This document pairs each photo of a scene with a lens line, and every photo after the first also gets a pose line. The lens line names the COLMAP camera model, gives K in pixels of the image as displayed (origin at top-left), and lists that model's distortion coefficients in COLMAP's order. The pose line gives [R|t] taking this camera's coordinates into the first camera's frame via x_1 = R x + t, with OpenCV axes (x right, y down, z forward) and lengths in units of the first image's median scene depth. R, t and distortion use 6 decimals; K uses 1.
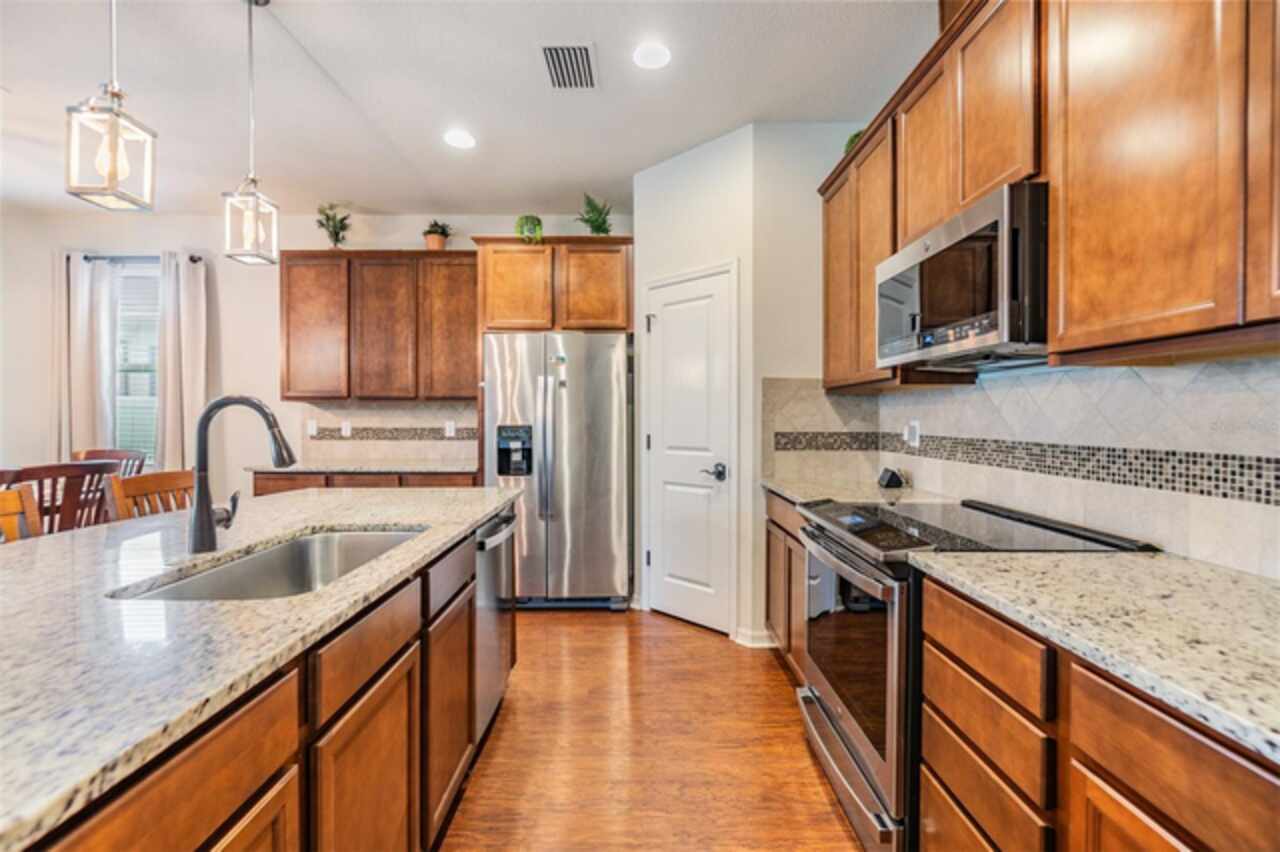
lens RADIAL K [[554.7, 0, 639.8], [0, 554.7, 428.2], [0, 0, 1]] dist [-0.008596, -0.000041]
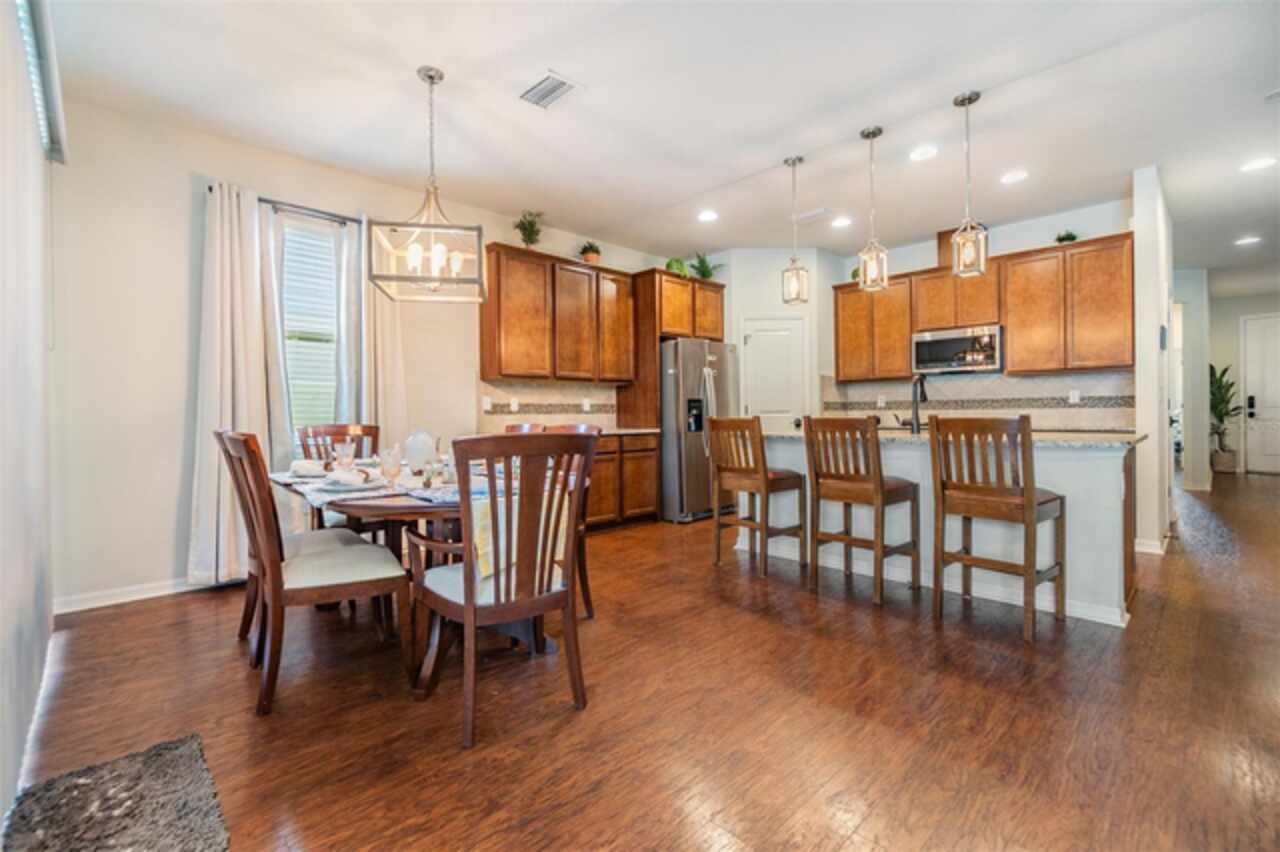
lens RADIAL K [[554.7, 0, 635.9], [0, 554.7, 419.2], [0, 0, 1]] dist [-0.008596, -0.000041]
pose [[0.718101, -0.015615, 0.695764, -1.185128], [0.025308, 0.999673, -0.003684, 0.043277], [-0.695479, 0.020254, 0.718261, 0.011006]]
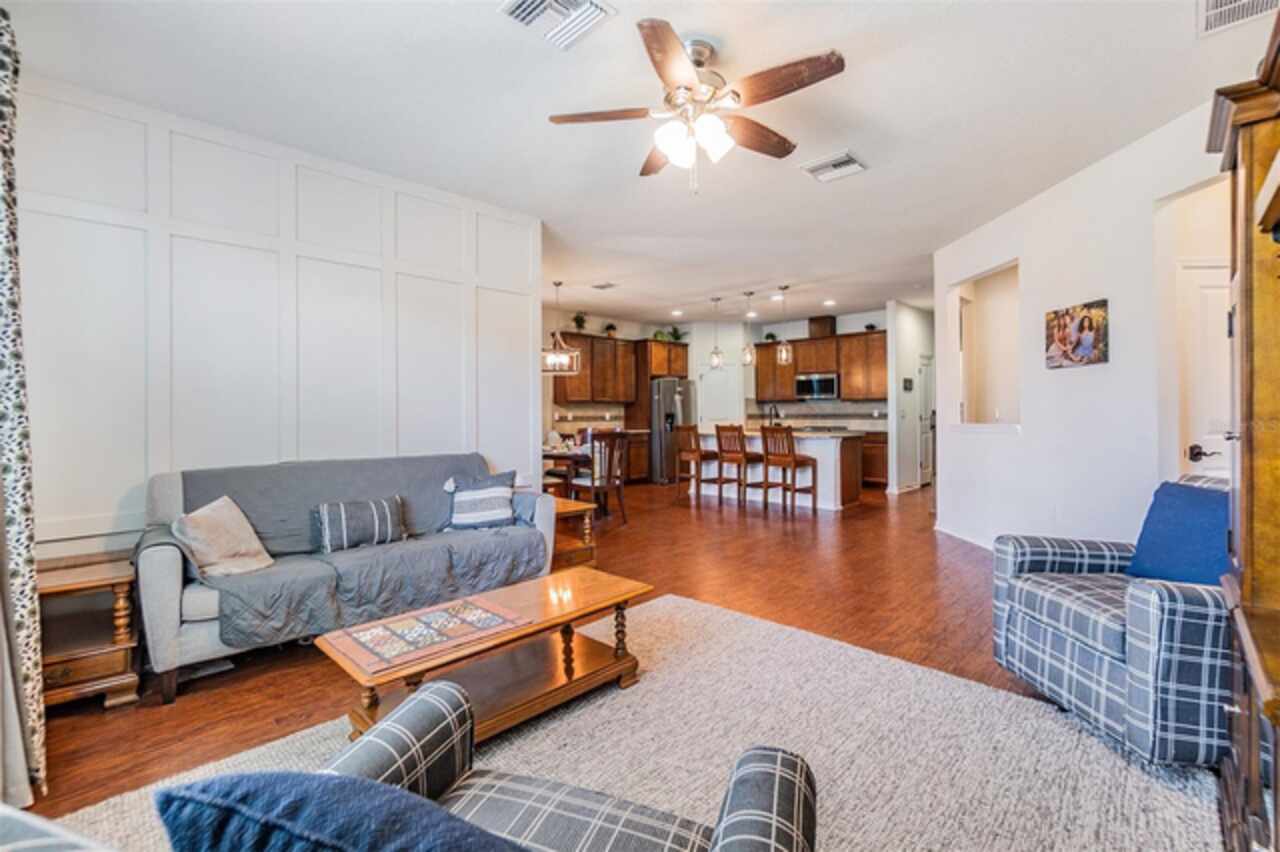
lens RADIAL K [[554.7, 0, 642.8], [0, 554.7, 419.7], [0, 0, 1]] dist [-0.008596, -0.000041]
pose [[0.690862, -0.013437, 0.722862, -1.895238], [0.021396, 0.999769, -0.001865, 0.023996], [-0.722670, 0.016755, 0.690990, -0.636871]]
